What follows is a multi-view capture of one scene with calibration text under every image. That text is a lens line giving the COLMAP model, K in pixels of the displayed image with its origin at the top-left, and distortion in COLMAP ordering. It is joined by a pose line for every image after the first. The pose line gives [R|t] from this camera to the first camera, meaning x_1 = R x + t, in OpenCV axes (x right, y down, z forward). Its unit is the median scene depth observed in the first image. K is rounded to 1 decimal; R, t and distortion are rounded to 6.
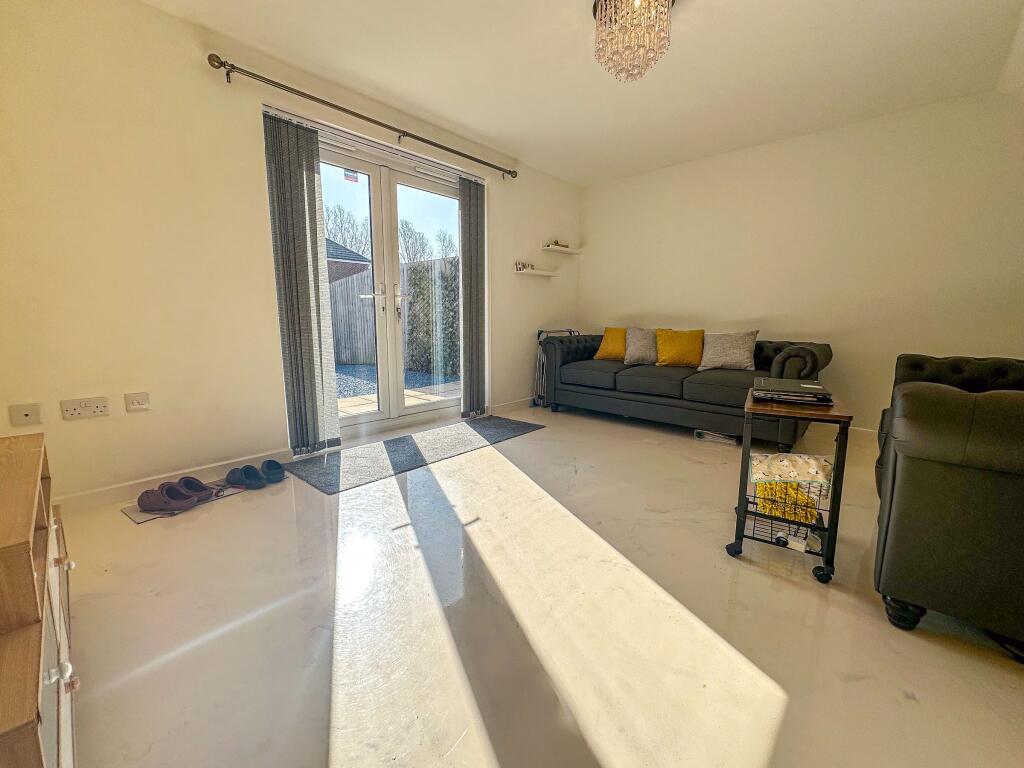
lens RADIAL K [[415.3, 0, 512.0], [0, 415.3, 384.0], [0, 0, 1]] dist [-0.004067, 0.000168]
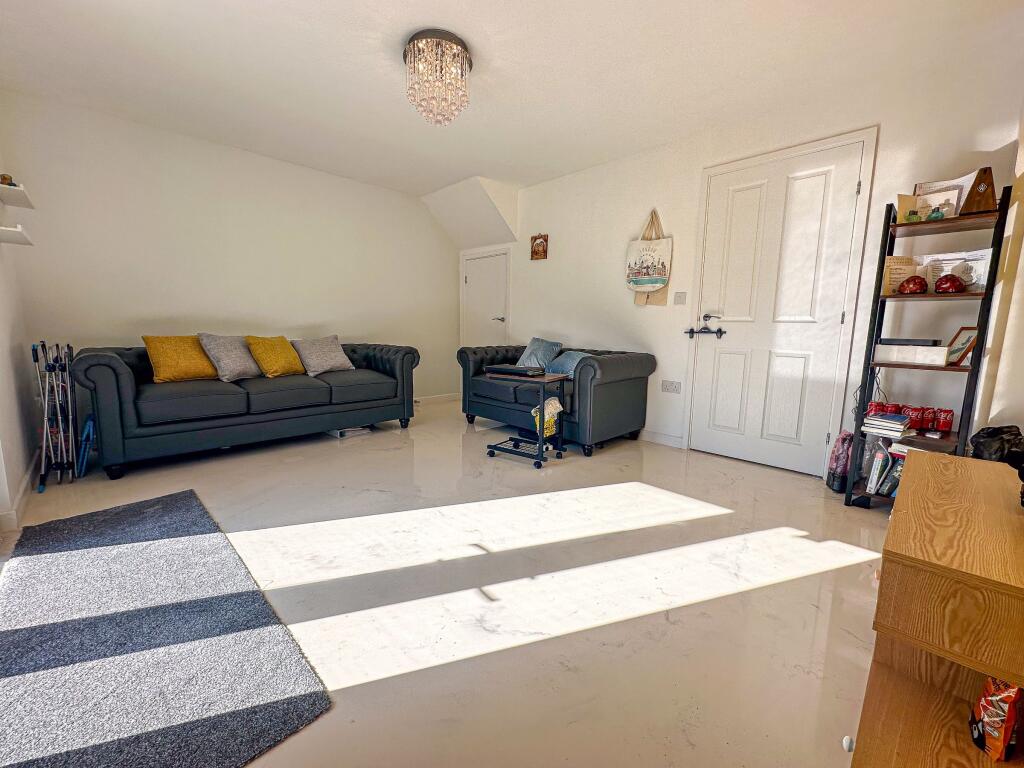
lens RADIAL K [[415.3, 0, 512.0], [0, 415.3, 384.0], [0, 0, 1]] dist [-0.004067, 0.000168]
pose [[0.046719, -0.139225, 0.989158, -0.691826], [0.133686, 0.982203, 0.131932, -0.106426], [-0.989922, 0.126072, 0.064500, 0.583501]]
